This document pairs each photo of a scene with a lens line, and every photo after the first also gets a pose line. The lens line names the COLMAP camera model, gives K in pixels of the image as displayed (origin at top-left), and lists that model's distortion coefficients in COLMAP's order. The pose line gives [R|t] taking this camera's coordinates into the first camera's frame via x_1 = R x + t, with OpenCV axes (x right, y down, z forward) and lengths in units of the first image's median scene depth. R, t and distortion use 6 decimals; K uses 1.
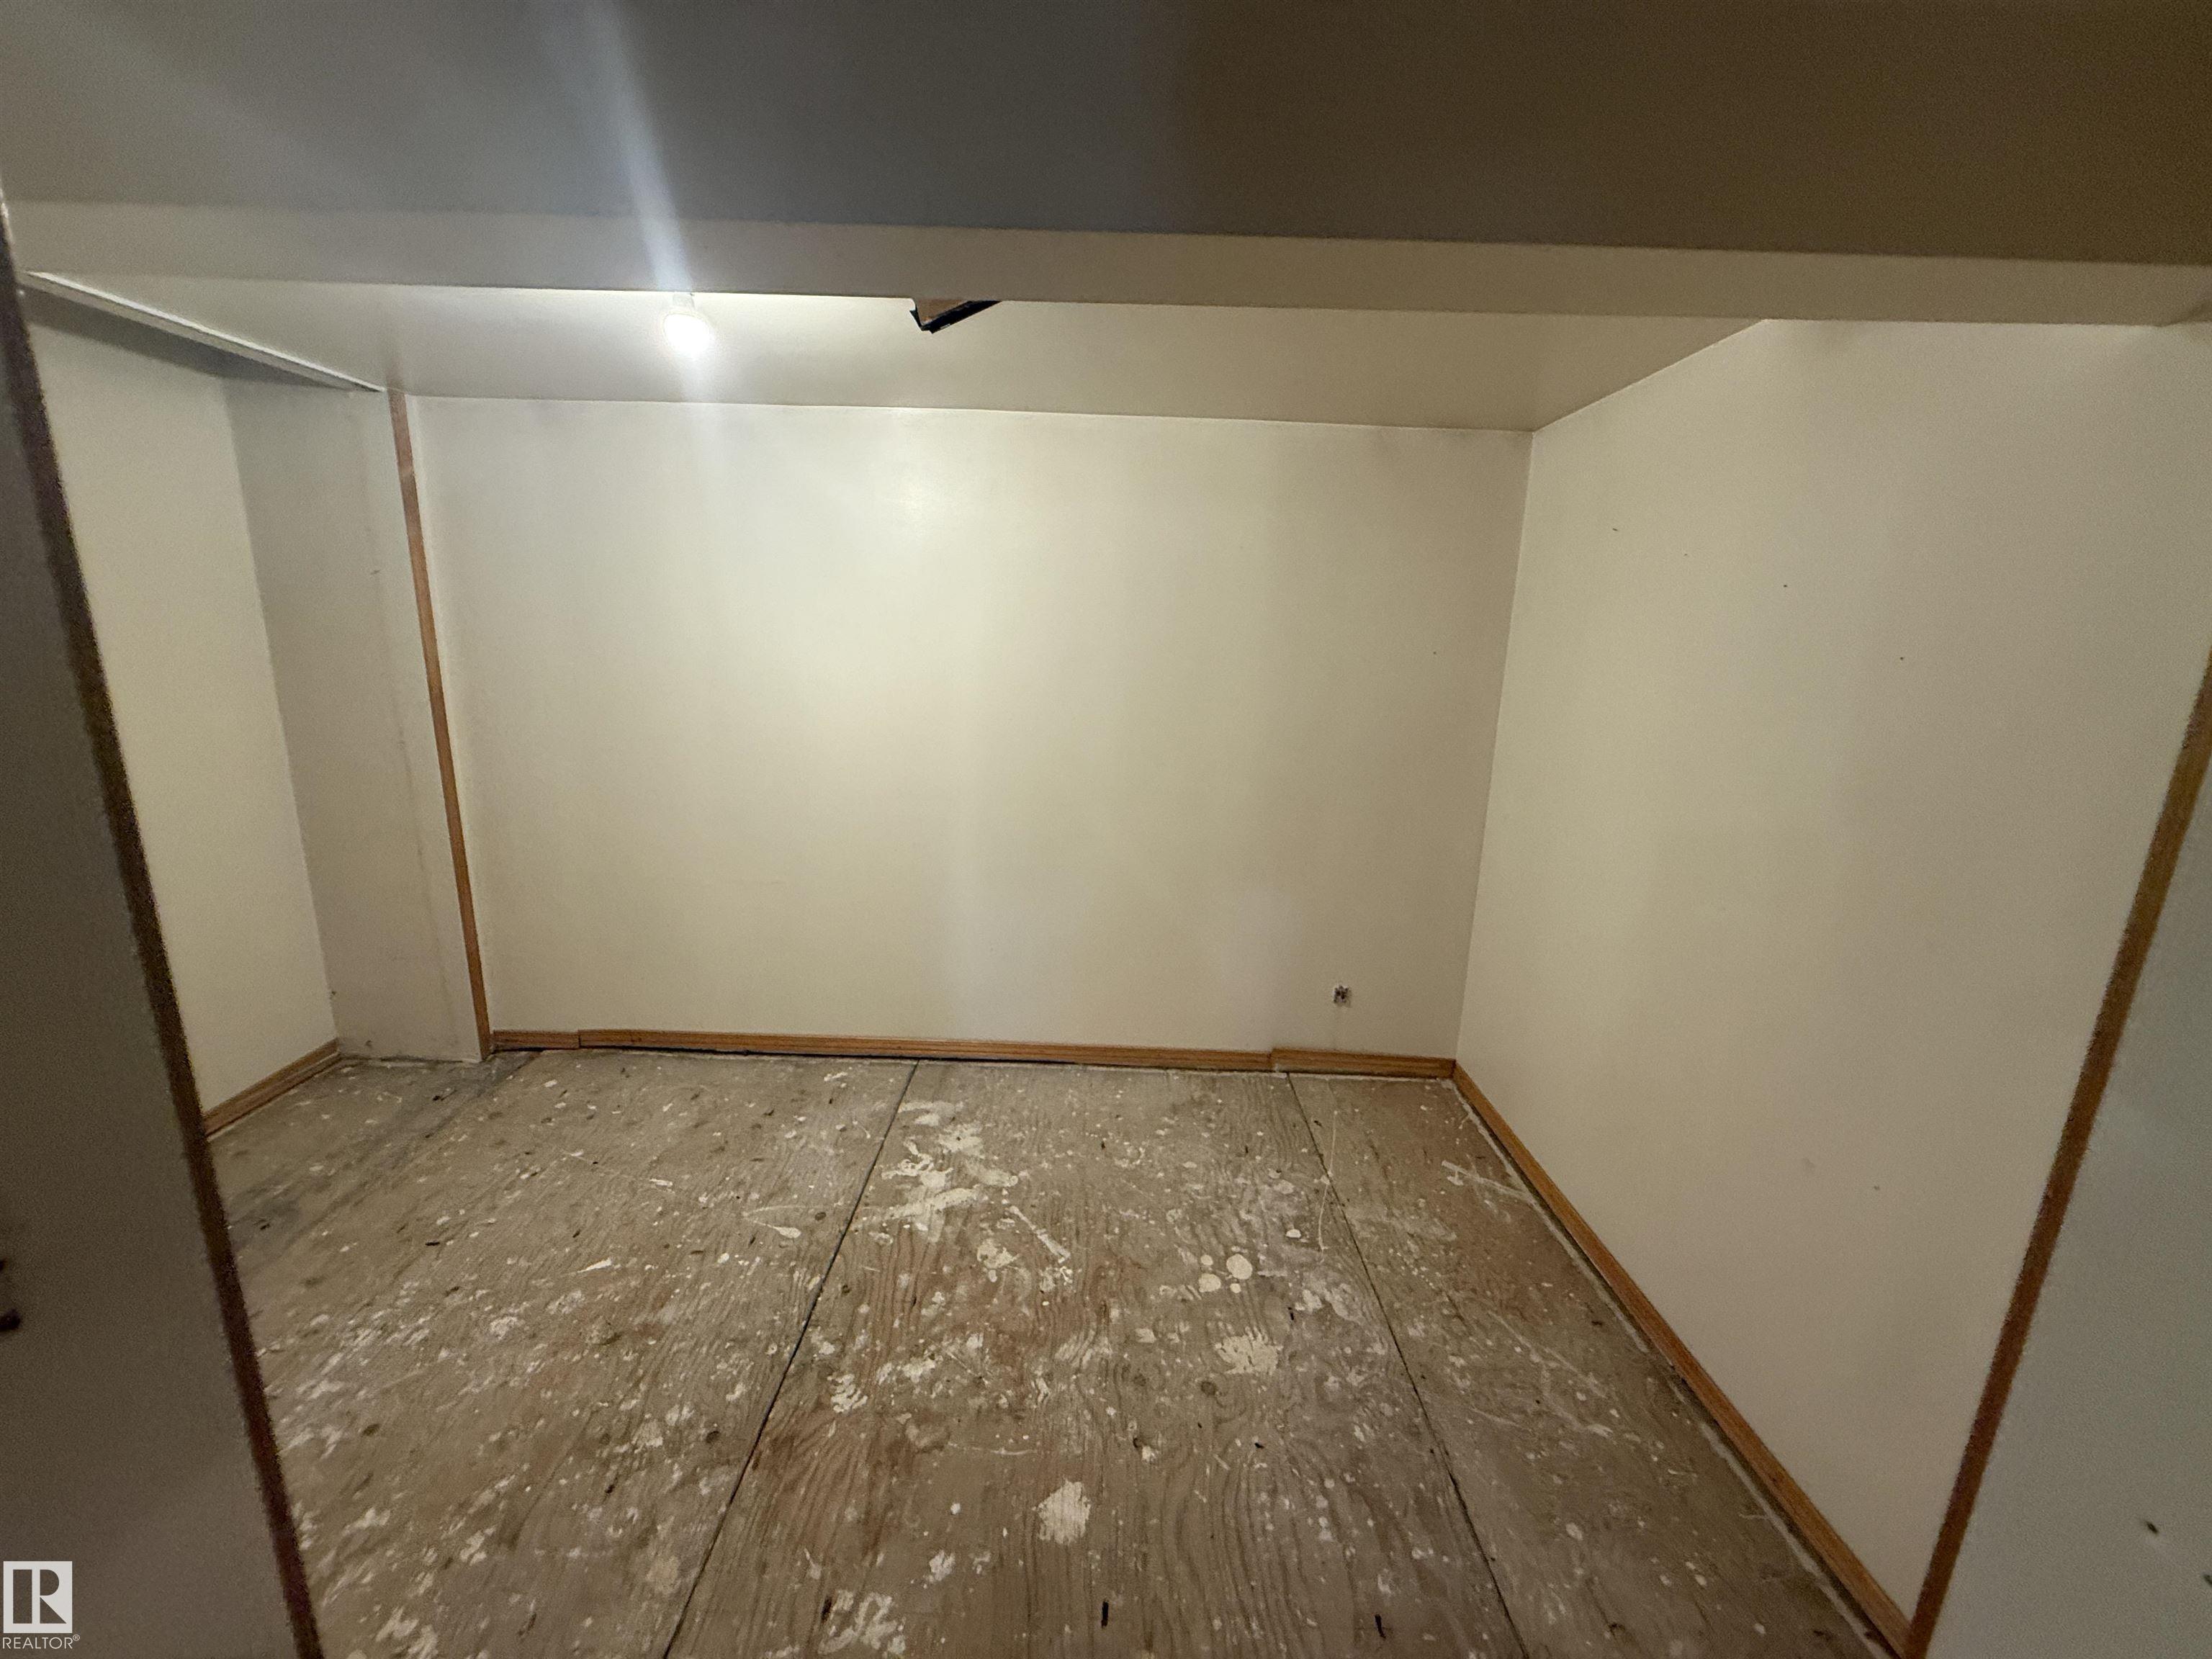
lens RADIAL K [[885.9, 0, 1102.3], [0, 885.9, 830.7], [0, 0, 1]] dist [0.000466, -0.000265]
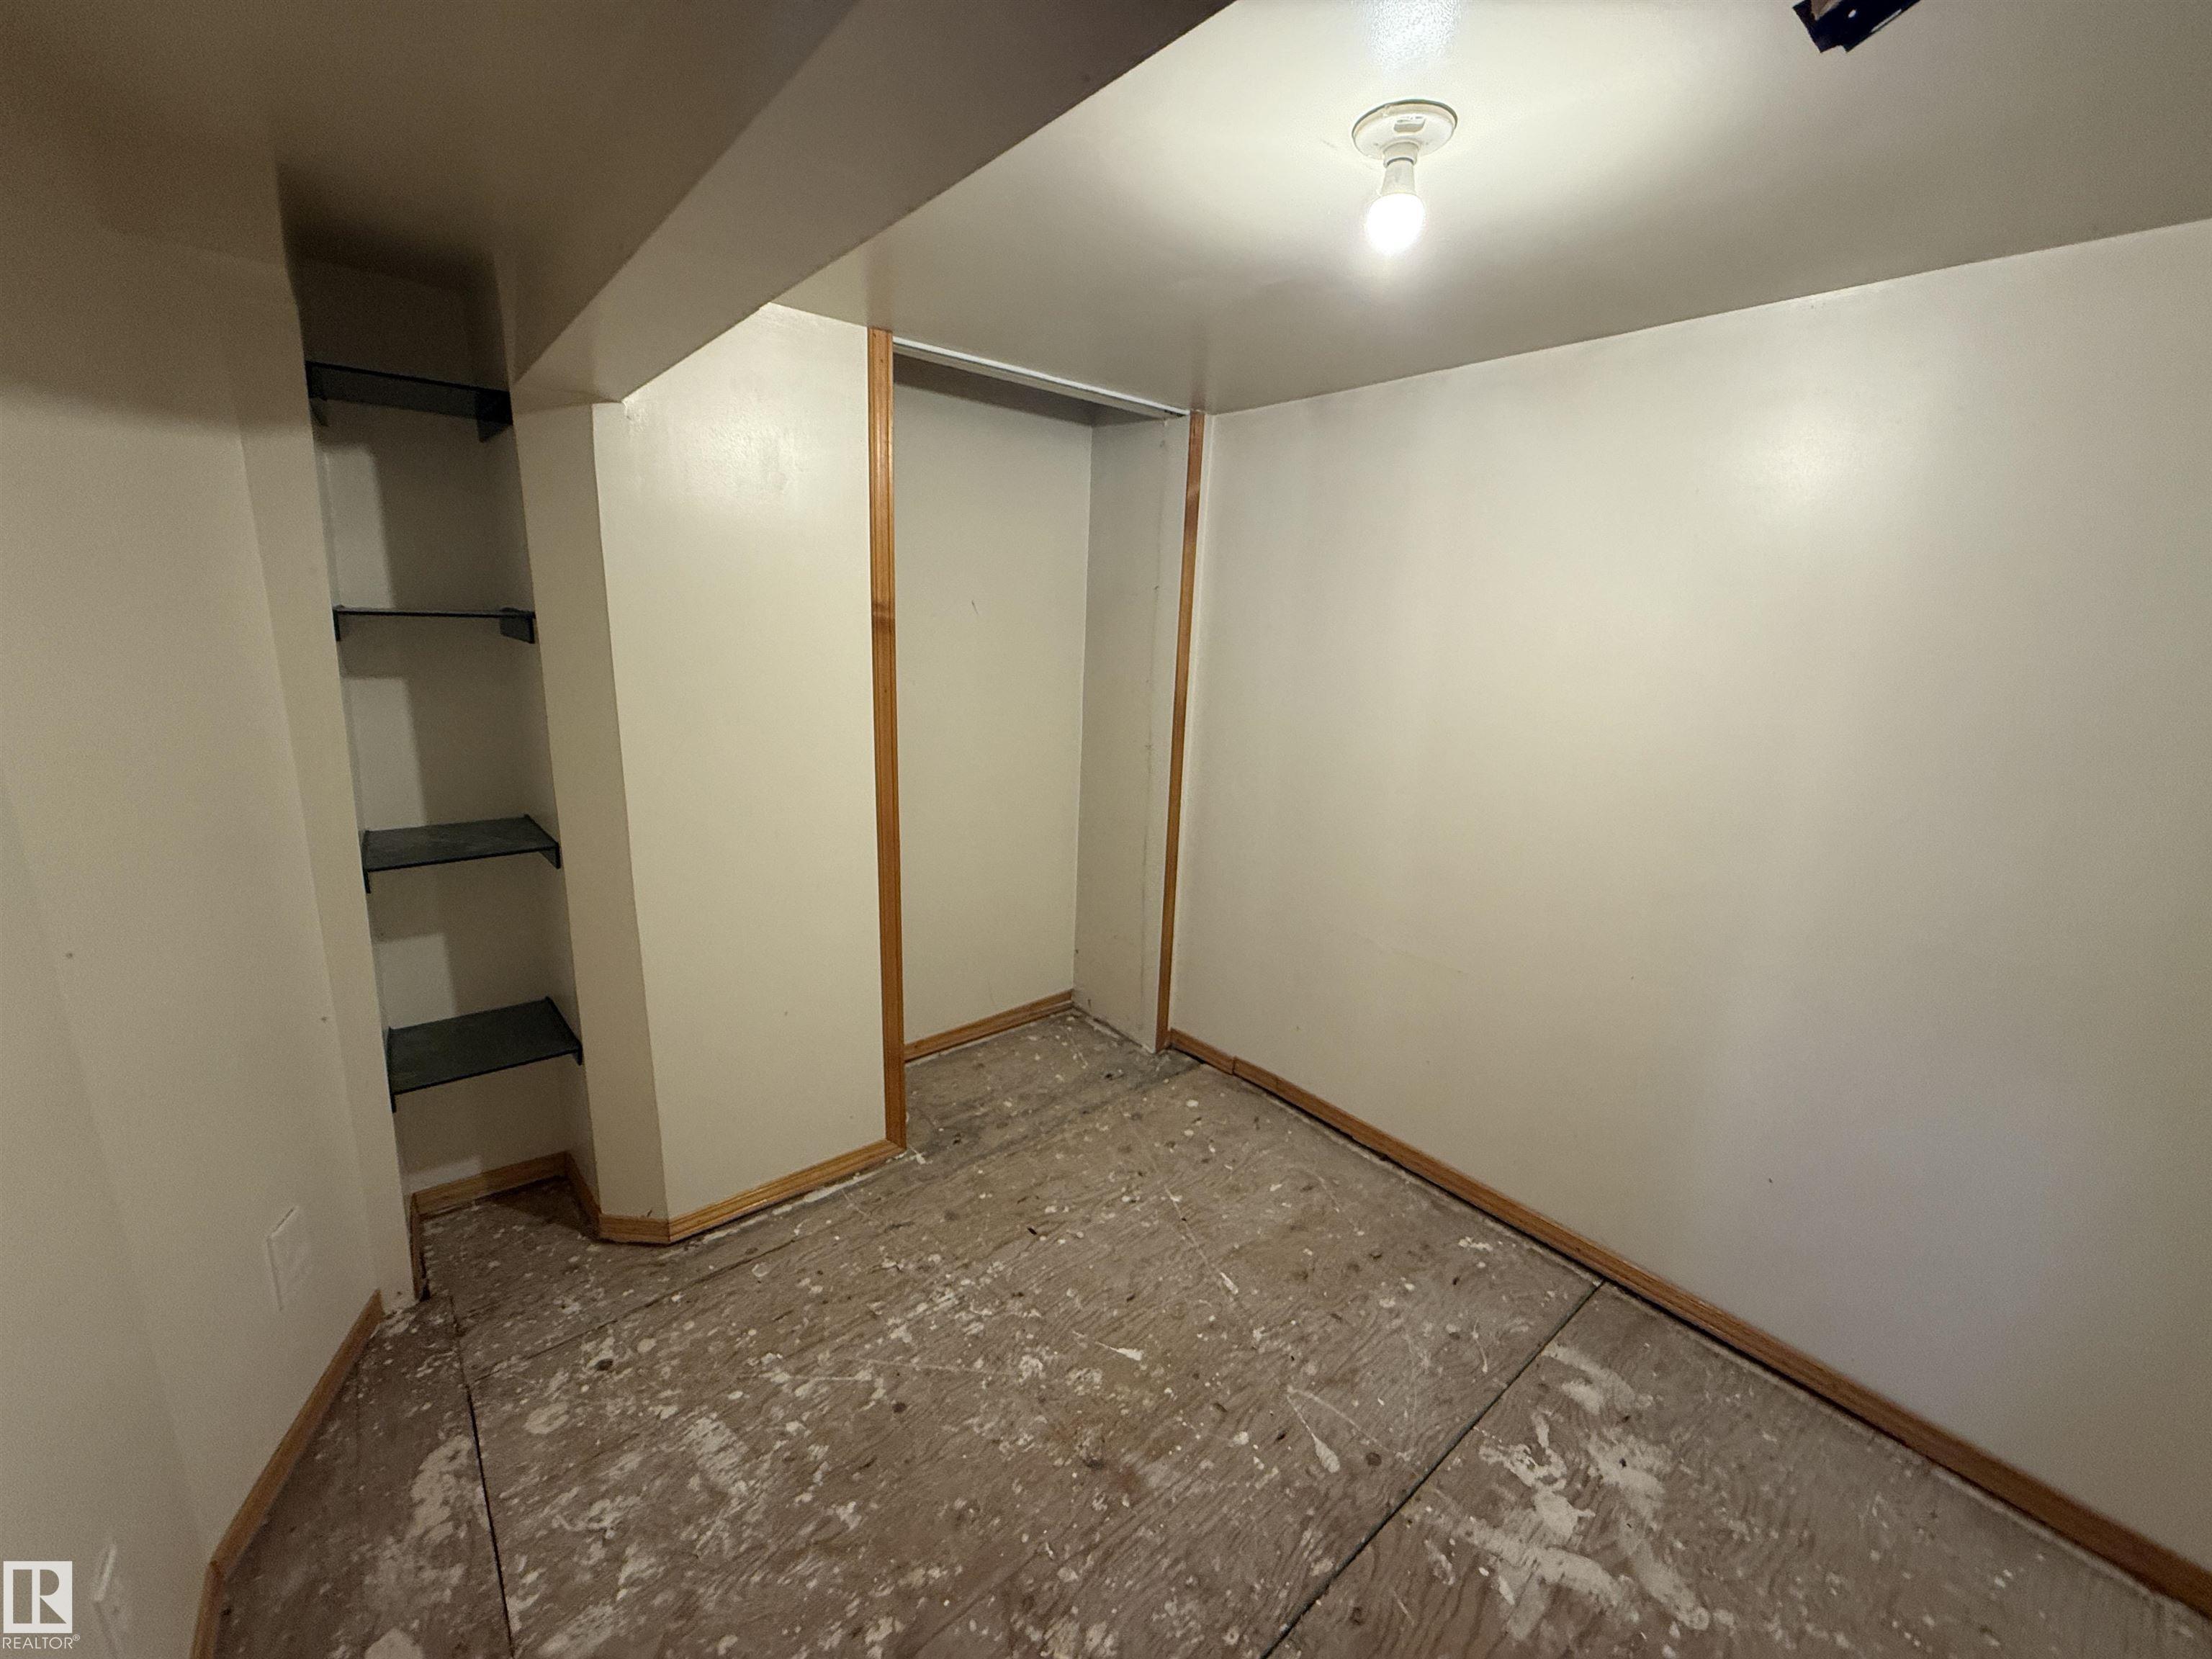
lens RADIAL K [[885.9, 0, 1105.2], [0, 885.9, 826.8], [0, 0, 1]] dist [0.000466, -0.000265]
pose [[0.645871, 0.172007, -0.743817, -0.010636], [-0.186577, 0.980308, 0.064688, -0.067094], [0.740297, 0.096999, 0.665246, 0.278862]]
